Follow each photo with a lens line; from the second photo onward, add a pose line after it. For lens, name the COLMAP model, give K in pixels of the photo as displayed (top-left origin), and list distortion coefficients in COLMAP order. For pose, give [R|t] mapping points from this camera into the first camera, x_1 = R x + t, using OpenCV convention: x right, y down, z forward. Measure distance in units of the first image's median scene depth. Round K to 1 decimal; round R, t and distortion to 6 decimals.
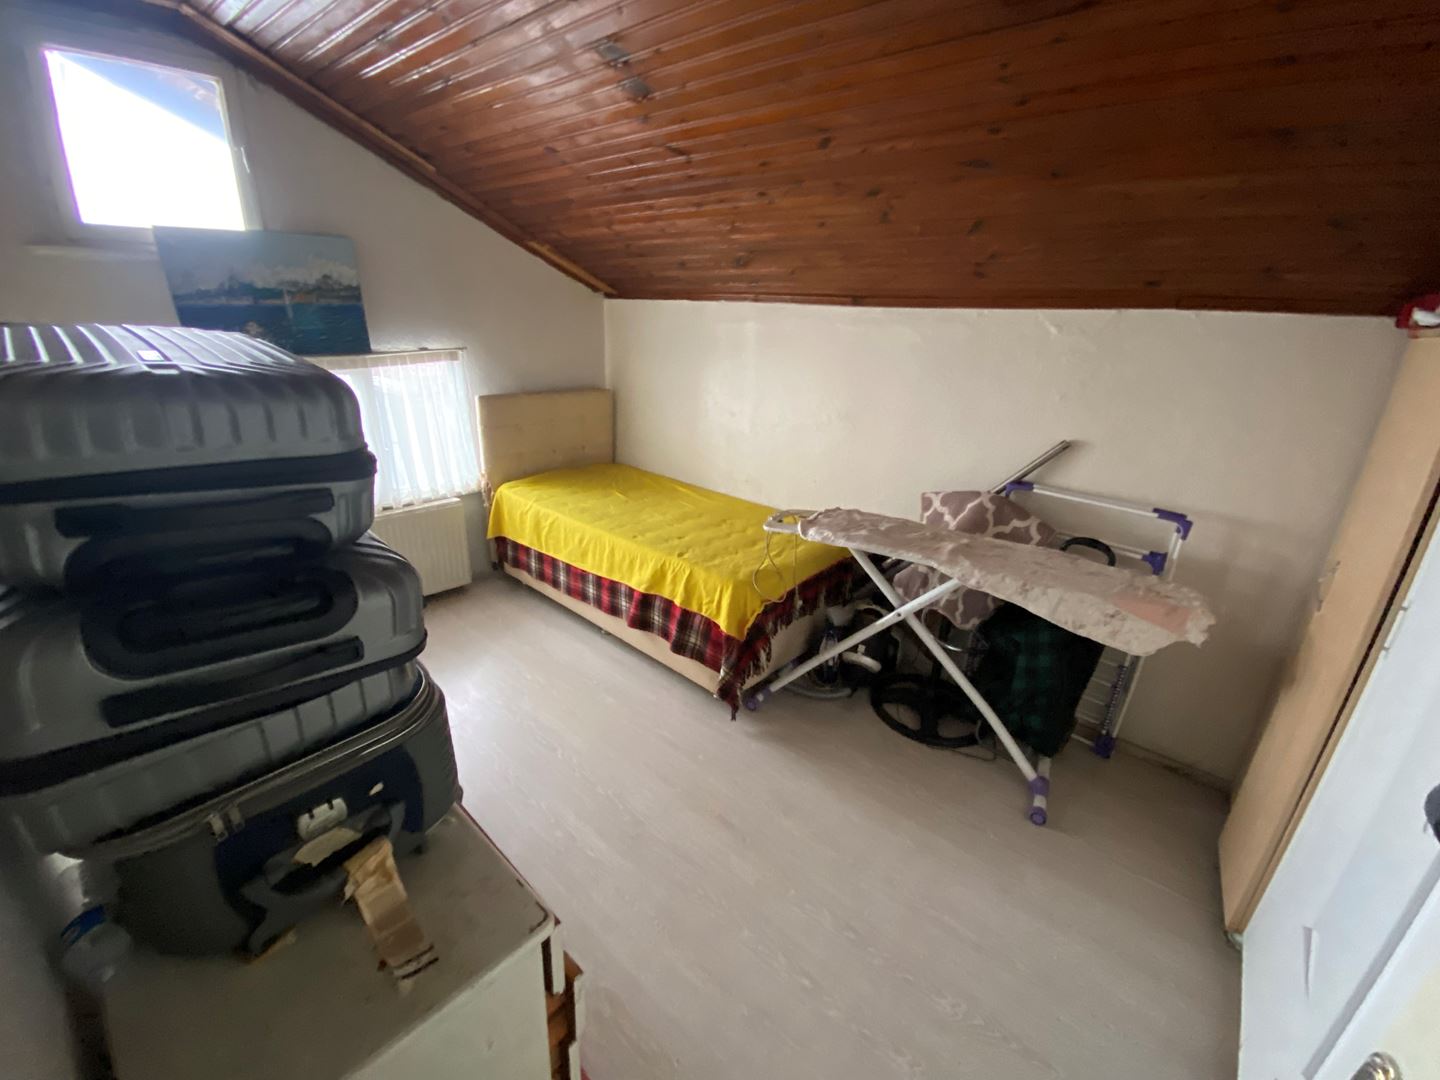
lens RADIAL K [[593.2, 0, 717.0], [0, 593.2, 541.9], [0, 0, 1]] dist [0.032390, -0.025081]
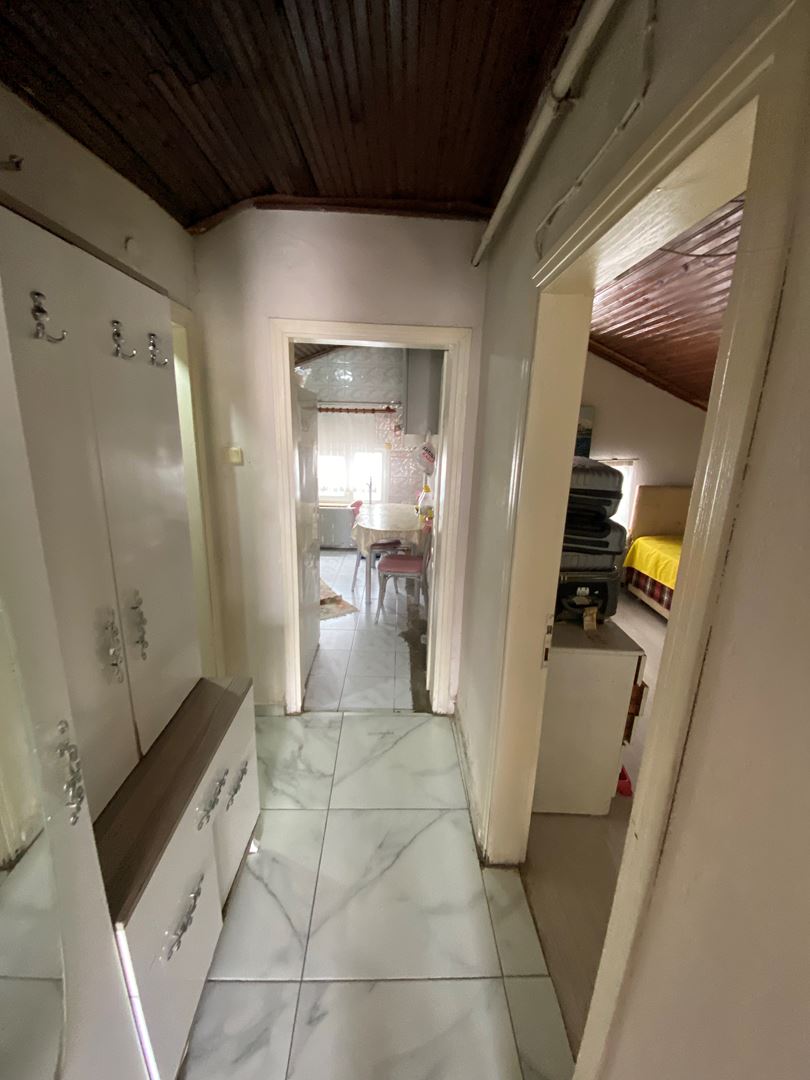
lens RADIAL K [[444.9, 0, 405.0], [0, 444.9, 540.0], [0, 0, 1]] dist [0.032390, -0.025081]
pose [[0.678189, 0.163365, -0.716499, 0.109496], [-0.251882, 0.967594, -0.017799, 0.111744], [0.690373, 0.192544, 0.697361, -0.378906]]
